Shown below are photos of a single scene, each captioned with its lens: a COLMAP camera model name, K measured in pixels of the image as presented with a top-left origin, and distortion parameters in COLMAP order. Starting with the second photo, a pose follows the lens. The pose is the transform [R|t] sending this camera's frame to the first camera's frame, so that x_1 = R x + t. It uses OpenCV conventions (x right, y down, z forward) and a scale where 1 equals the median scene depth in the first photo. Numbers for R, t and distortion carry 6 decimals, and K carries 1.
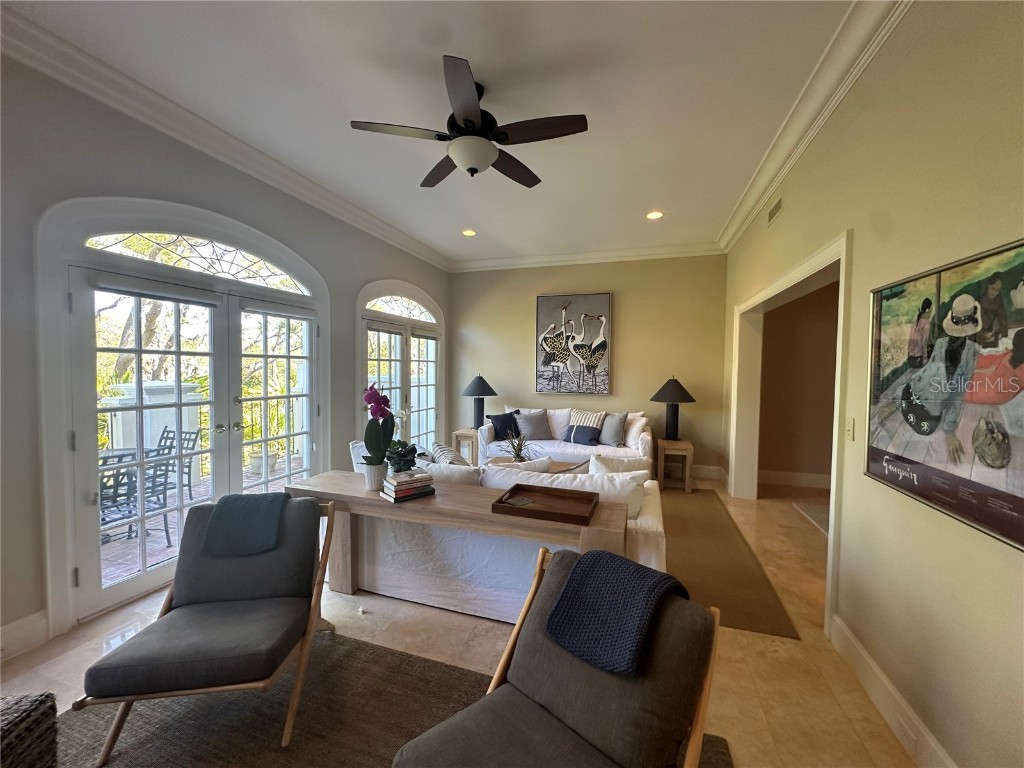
lens RADIAL K [[408.1, 0, 512.0], [0, 408.1, 384.0], [0, 0, 1]] dist [-0.000790, 0.000186]
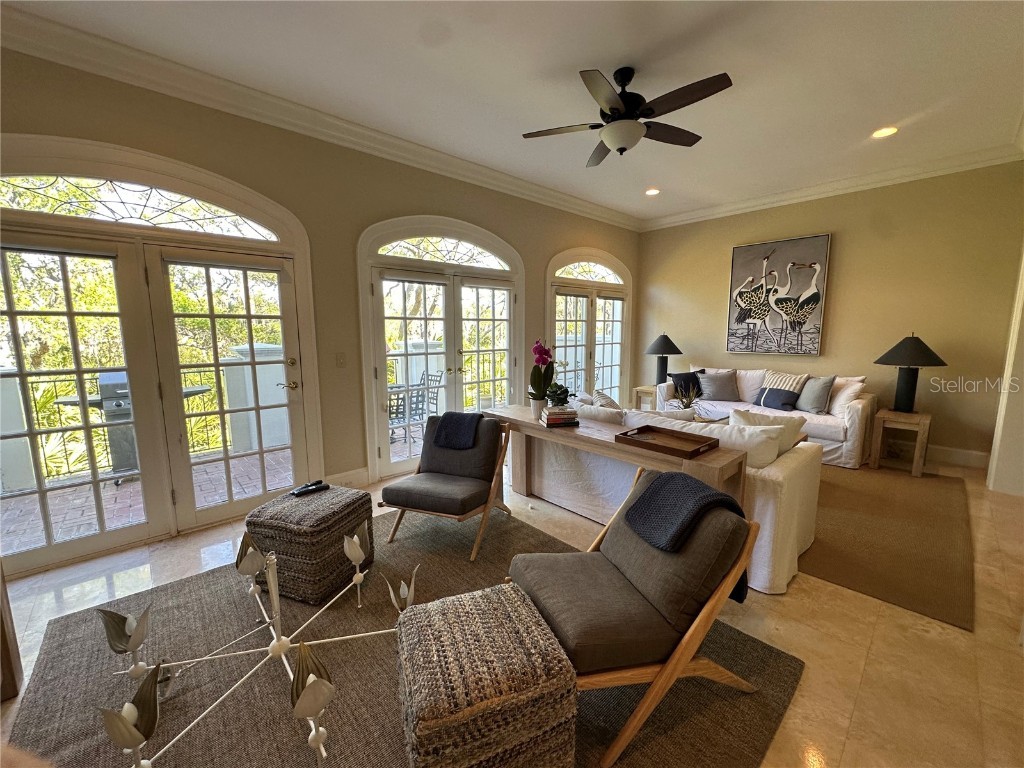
lens RADIAL K [[411.0, 0, 512.0], [0, 411.0, 384.0], [0, 0, 1]] dist [-0.000952, 0.000401]
pose [[0.872787, 0.053043, -0.485210, 0.141779], [-0.006803, 0.995303, 0.096570, 0.010023], [0.488054, -0.080984, 0.869048, -0.120929]]
